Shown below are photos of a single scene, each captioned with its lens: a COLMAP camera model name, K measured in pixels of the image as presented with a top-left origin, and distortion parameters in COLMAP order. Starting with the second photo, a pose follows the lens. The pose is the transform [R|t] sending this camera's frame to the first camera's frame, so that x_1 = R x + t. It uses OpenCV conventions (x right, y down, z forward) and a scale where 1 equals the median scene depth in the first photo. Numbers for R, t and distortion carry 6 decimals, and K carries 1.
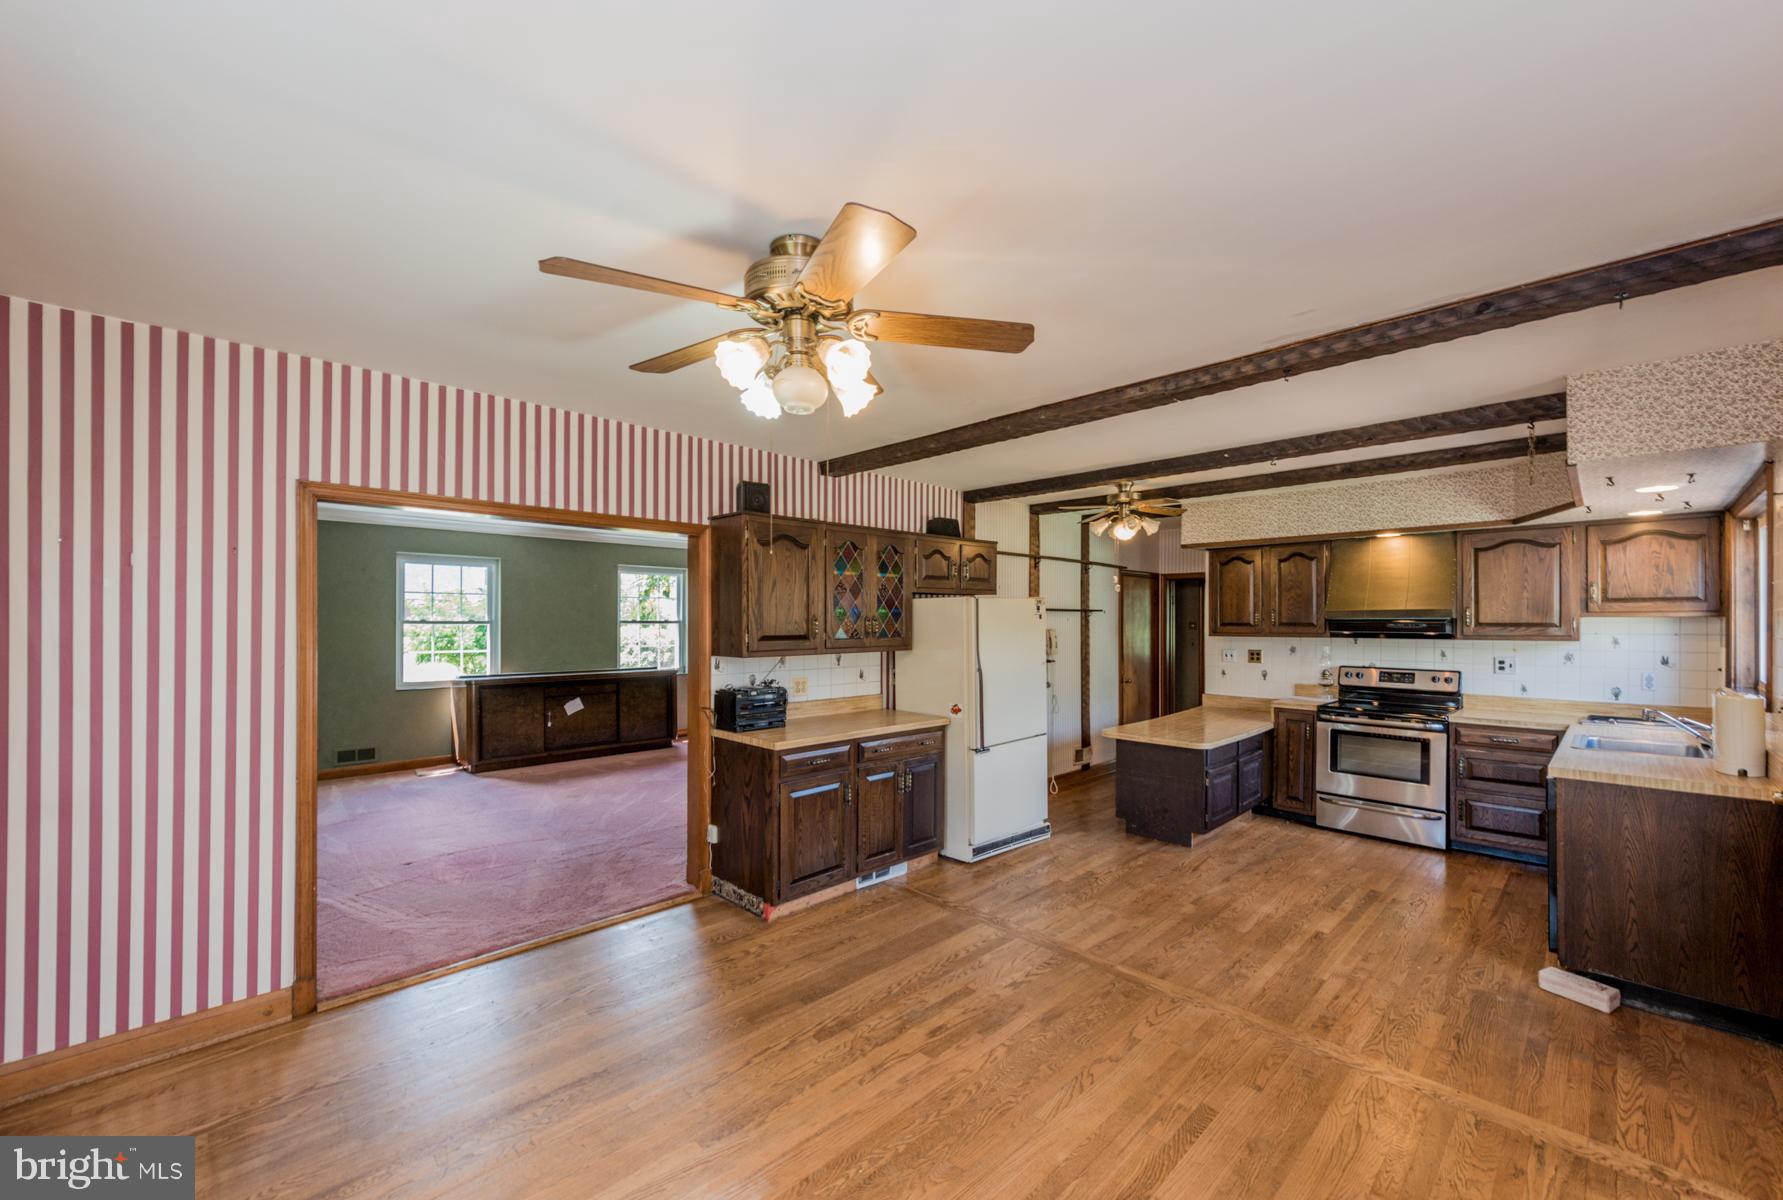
lens RADIAL K [[710.0, 0, 885.4], [0, 710.0, 621.2], [0, 0, 1]] dist [0.006750, -0.001560]
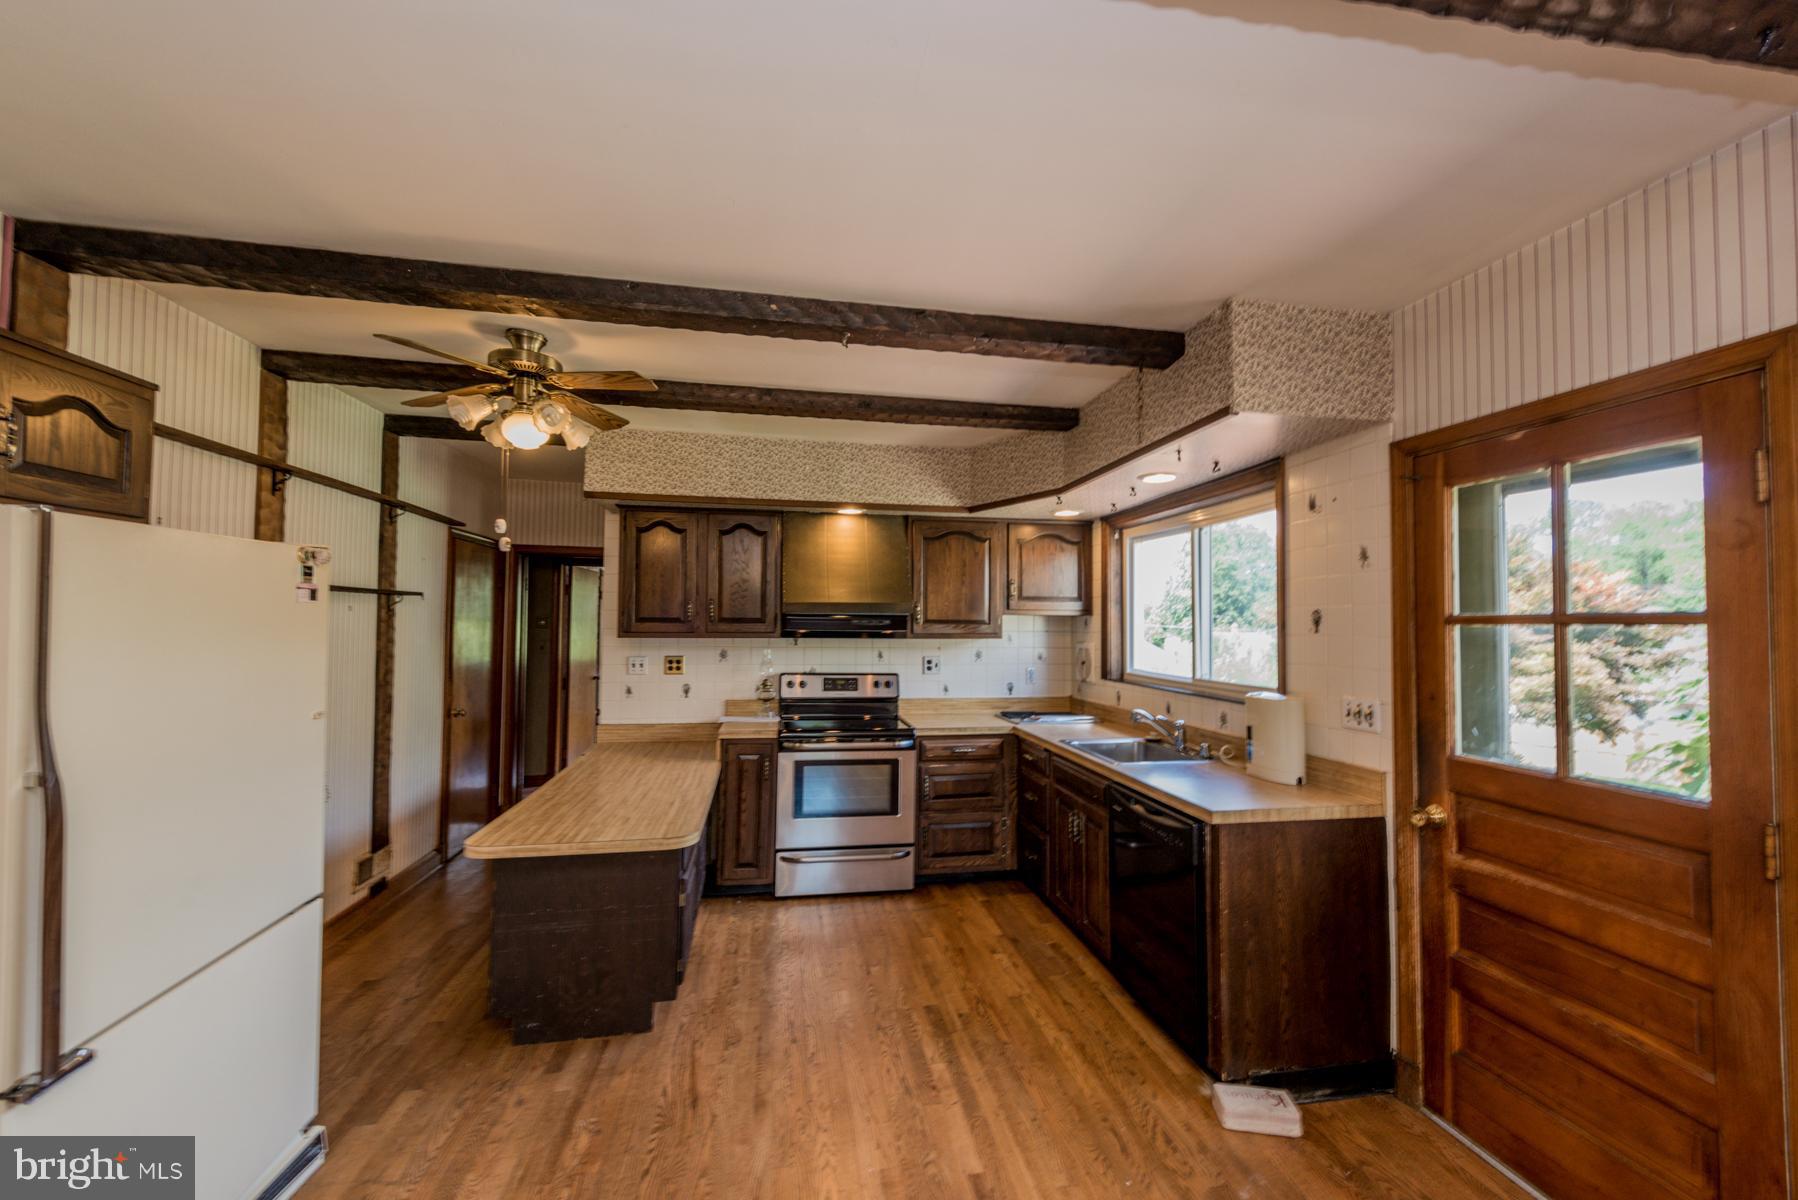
lens RADIAL K [[701.8, 0, 903.1], [0, 701.8, 603.5], [0, 0, 1]] dist [0.013314, -0.003252]
pose [[0.560965, 0.027568, 0.827380, 0.088280], [-0.009316, 0.999592, -0.026990, 0.006491], [-0.827787, 0.007432, 0.560993, 0.568461]]
